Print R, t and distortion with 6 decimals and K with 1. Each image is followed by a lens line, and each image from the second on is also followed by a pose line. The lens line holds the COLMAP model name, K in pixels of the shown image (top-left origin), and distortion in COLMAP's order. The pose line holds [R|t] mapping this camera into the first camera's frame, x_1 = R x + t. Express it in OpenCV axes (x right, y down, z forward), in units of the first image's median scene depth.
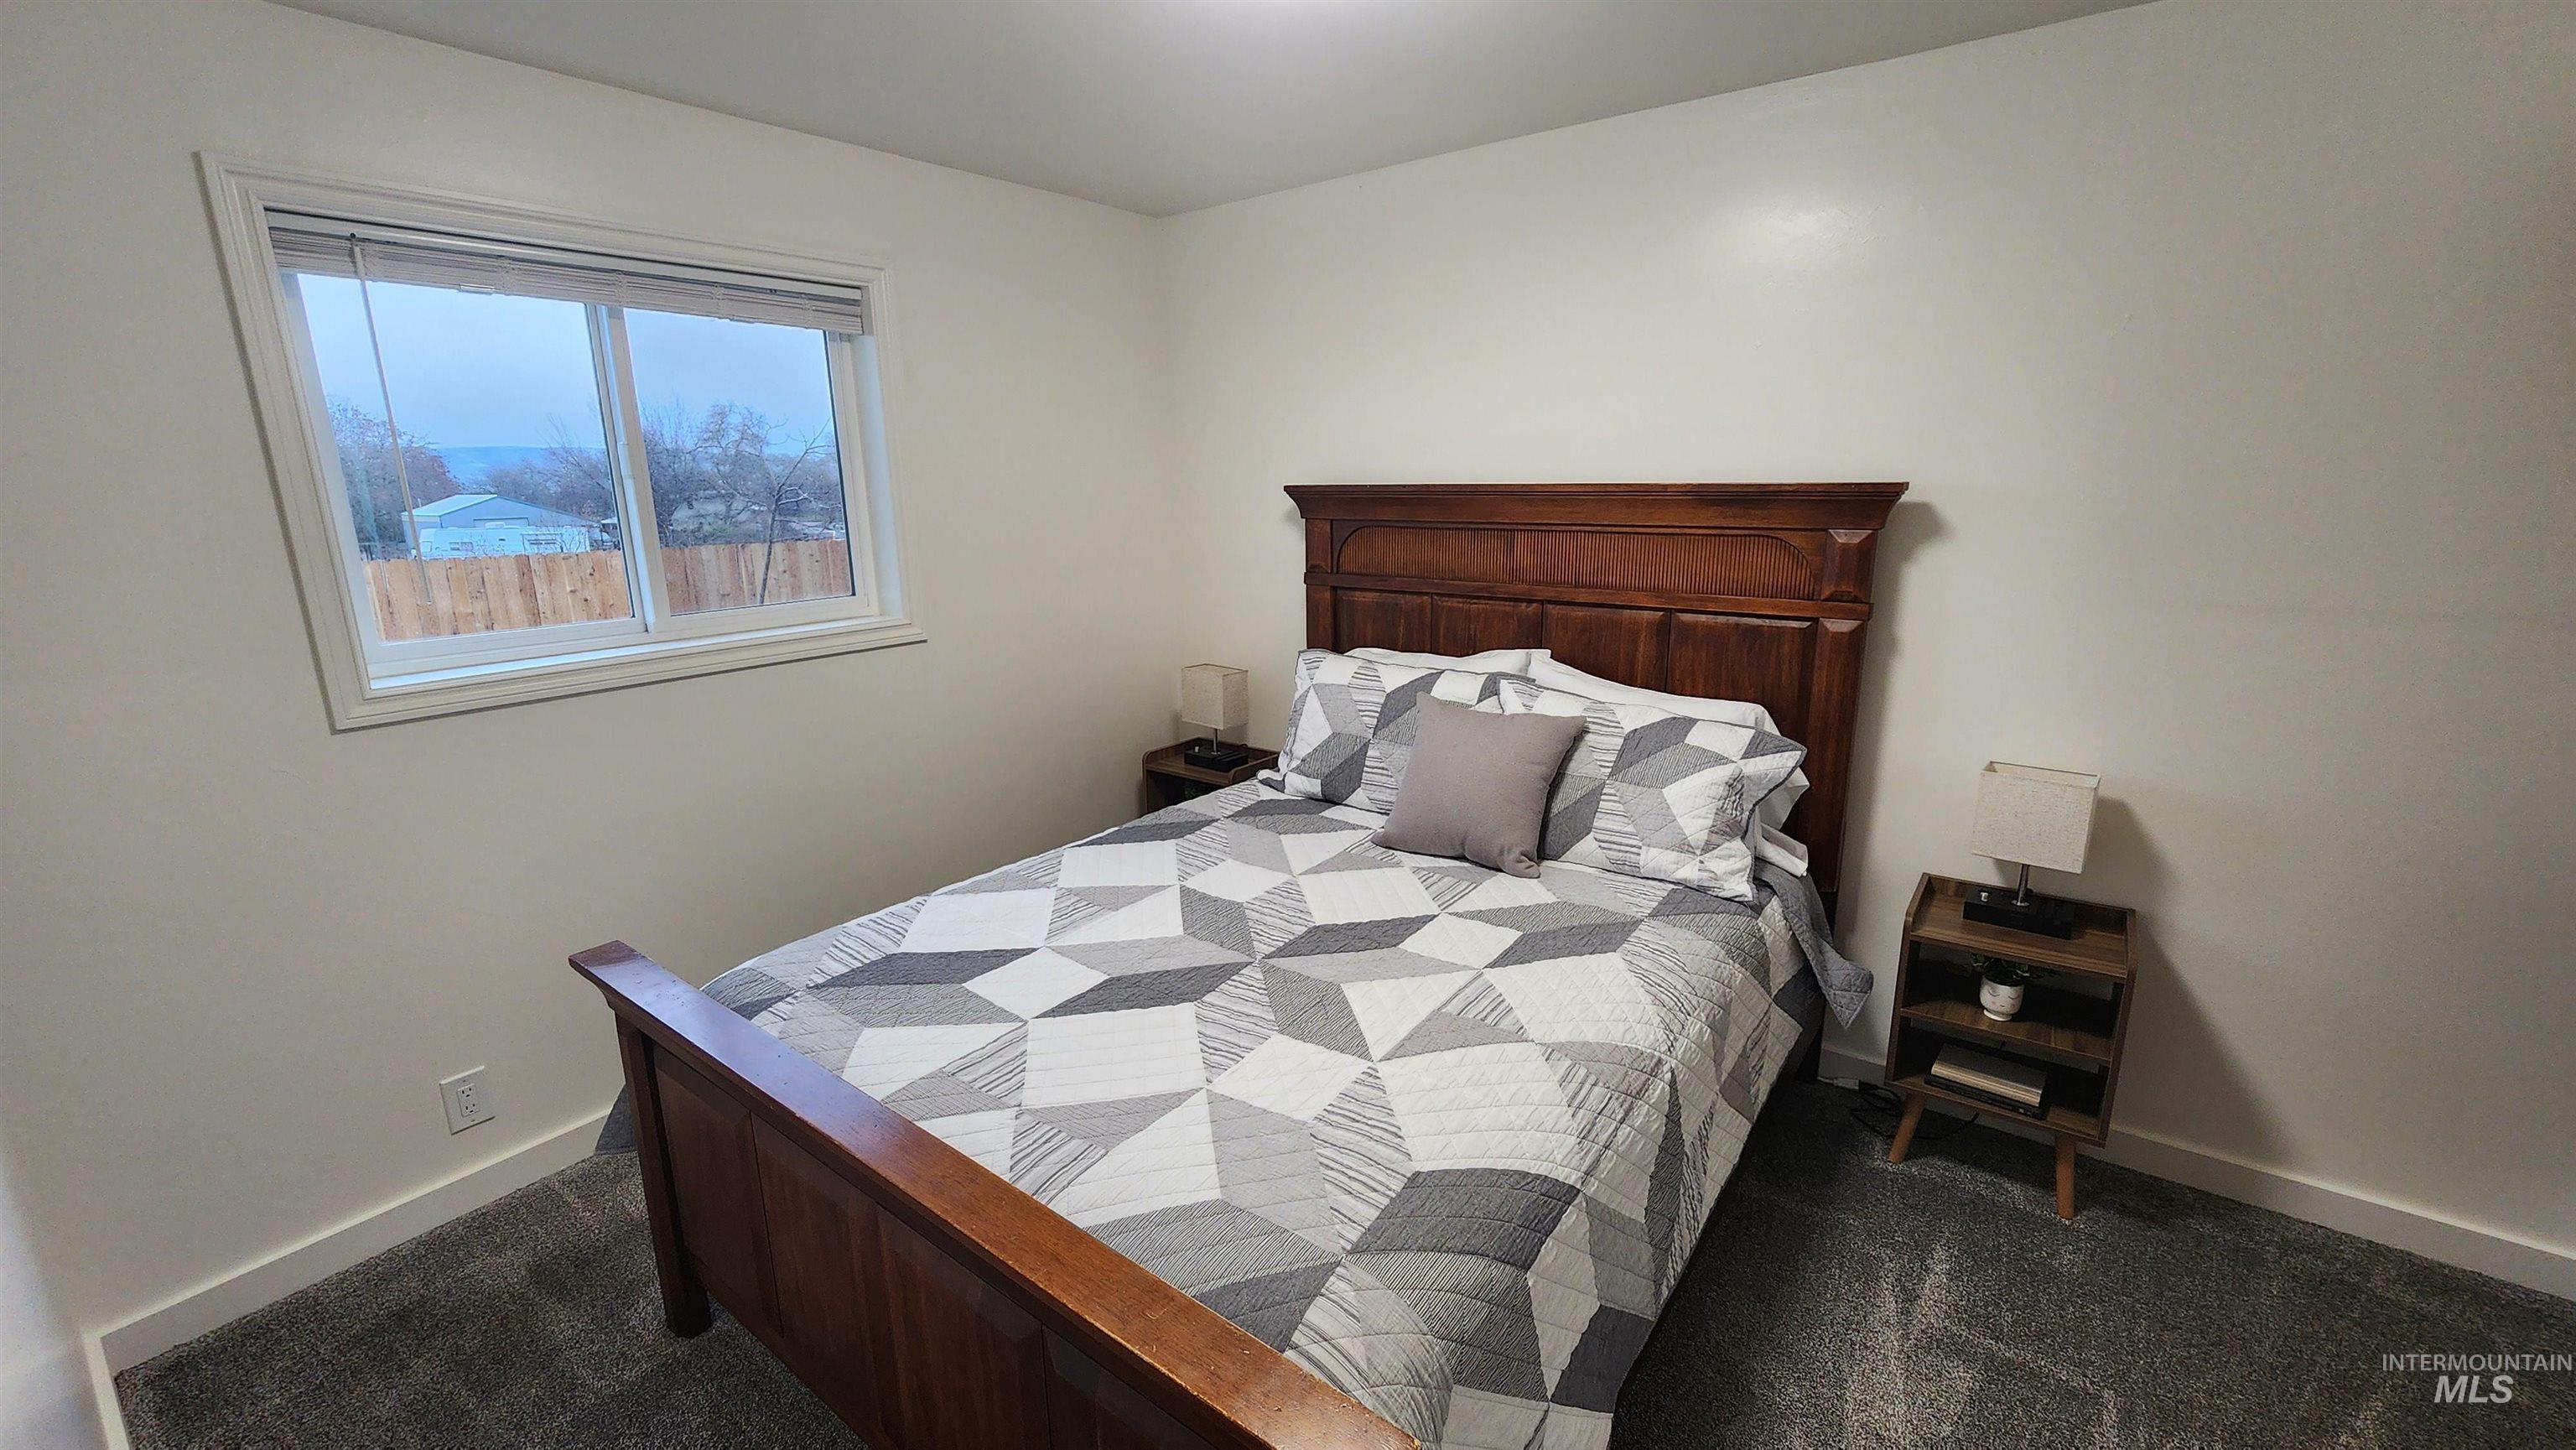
lens RADIAL K [[1063.4, 0, 1284.8], [0, 1063.4, 728.9], [0, 0, 1]] dist [-0.002387, 0.000618]
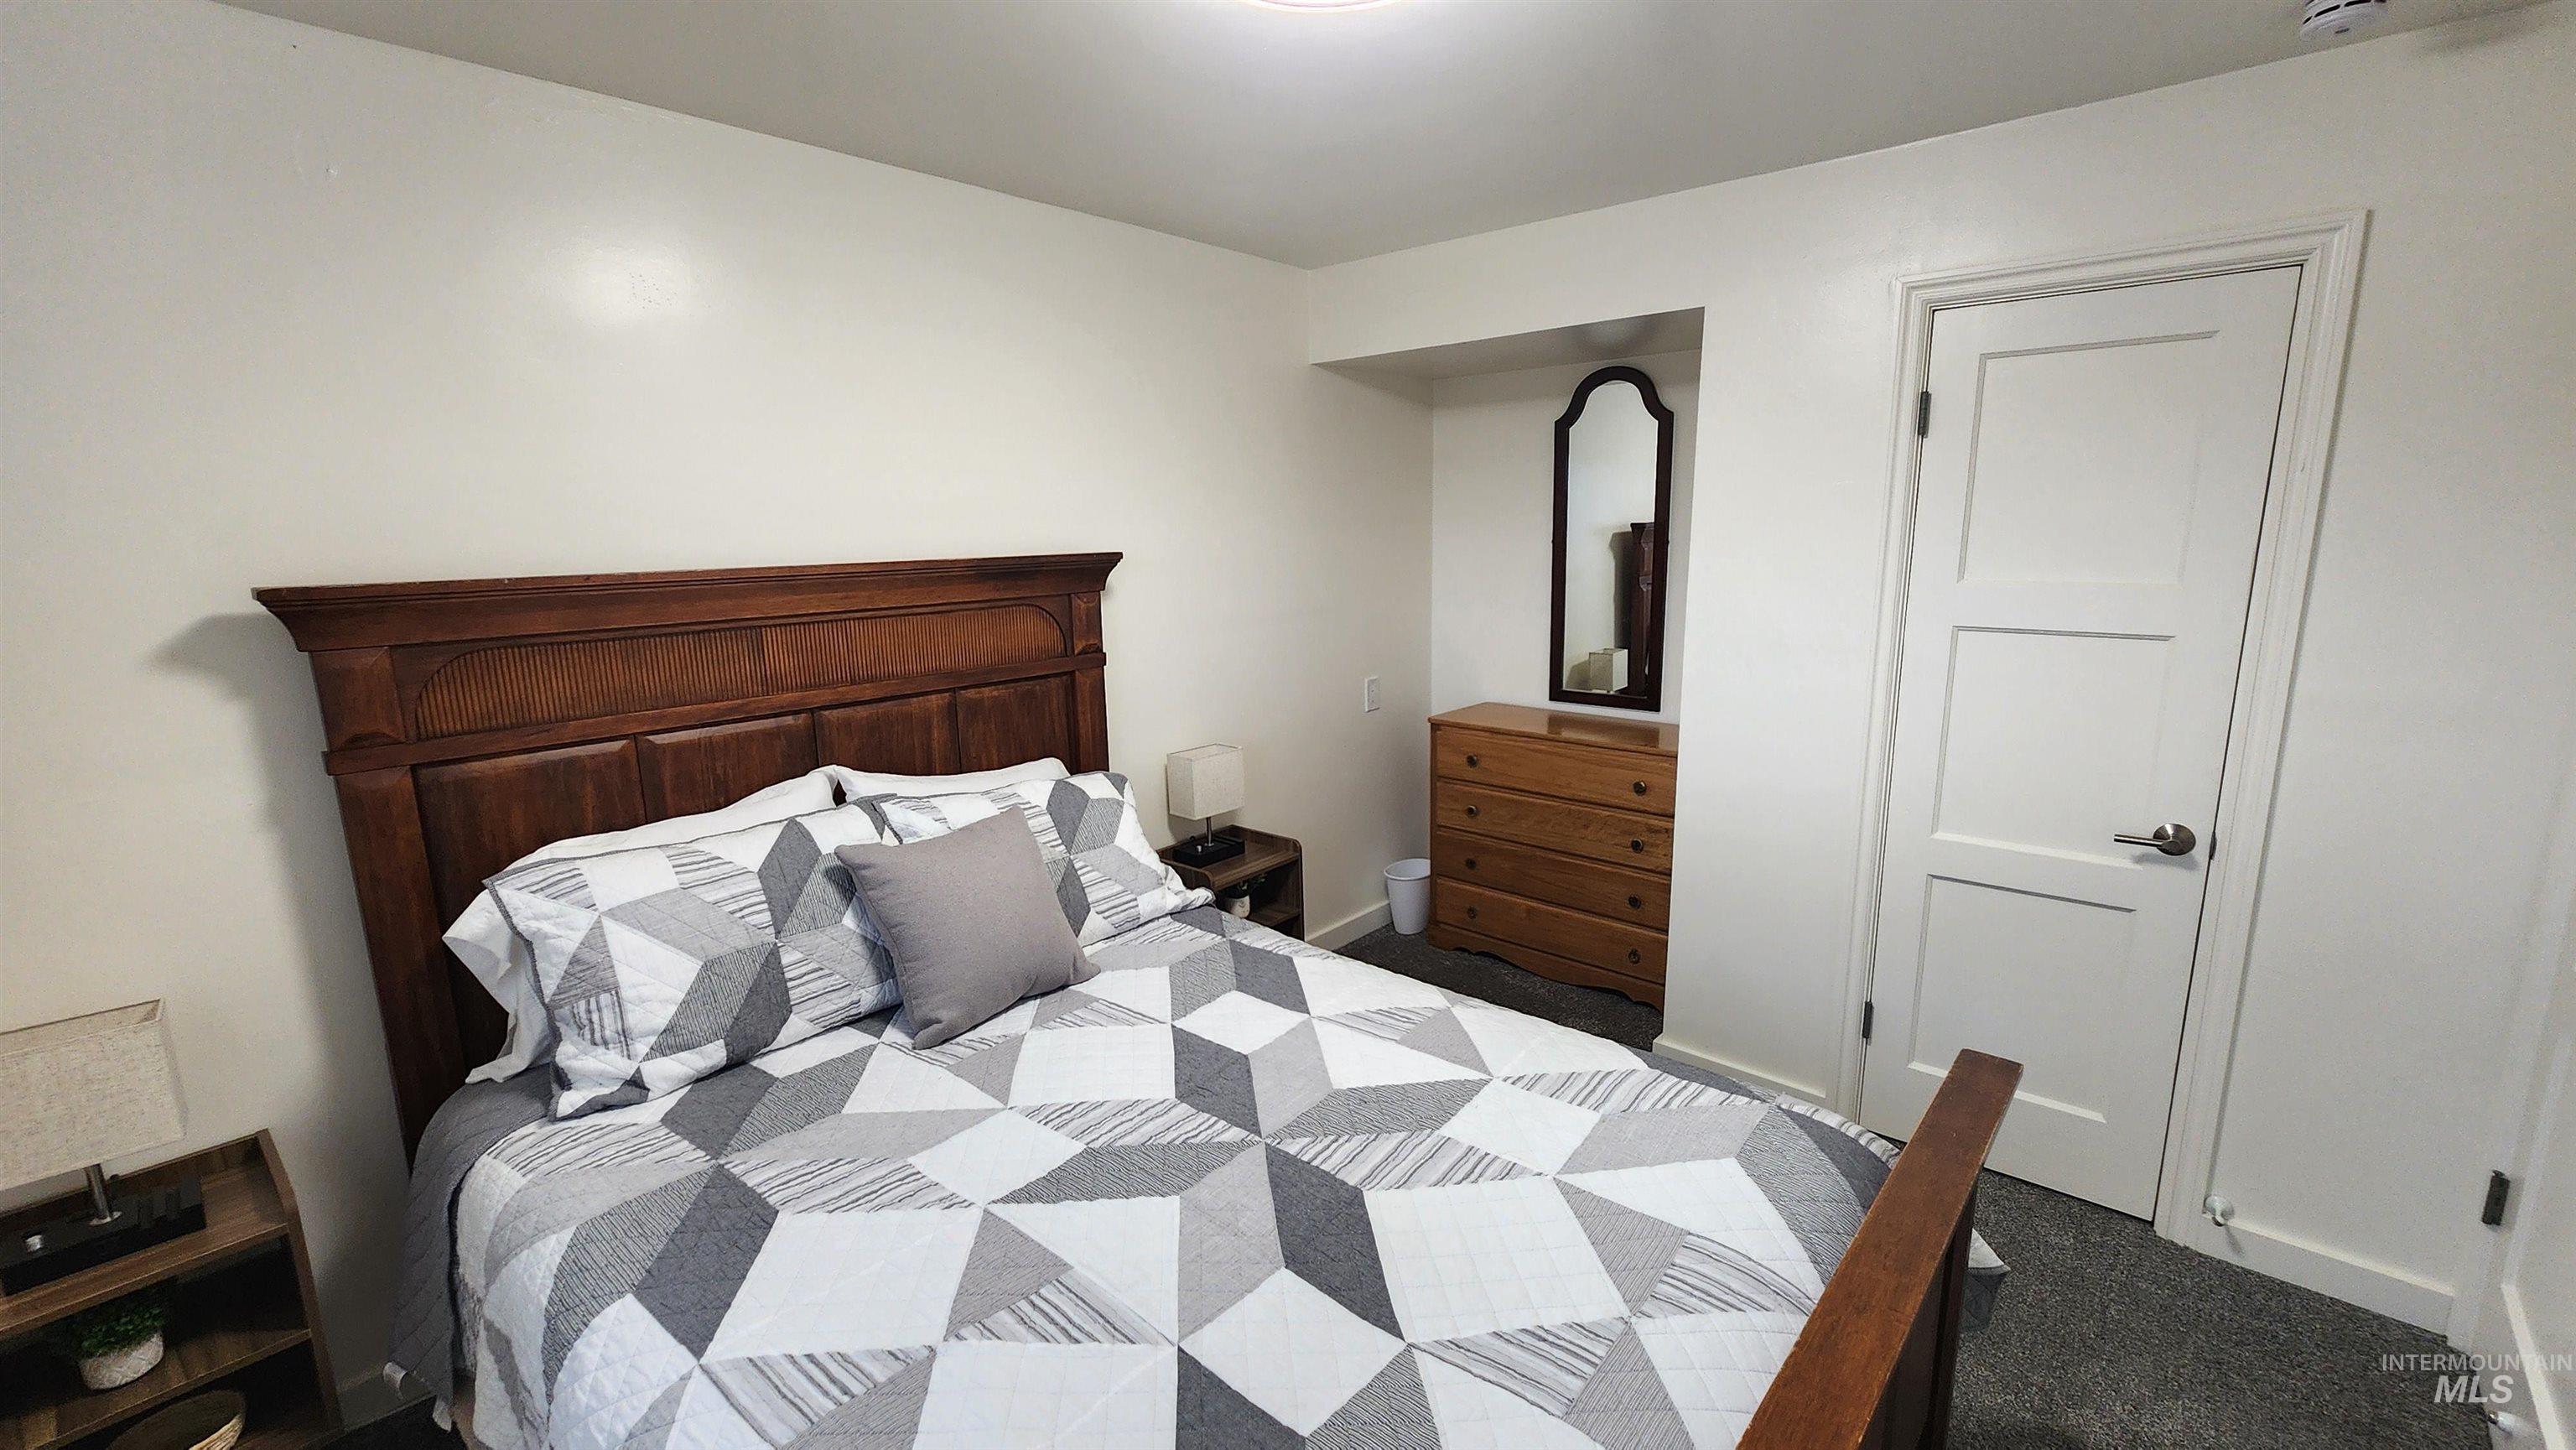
lens RADIAL K [[1063.4, 0, 1284.8], [0, 1063.4, 728.9], [0, 0, 1]] dist [-0.002387, 0.000618]
pose [[0.064162, -0.176475, 0.982212, -0.604851], [0.251528, 0.955323, 0.155213, -0.160770], [-0.965721, 0.237095, 0.105684, 0.653861]]
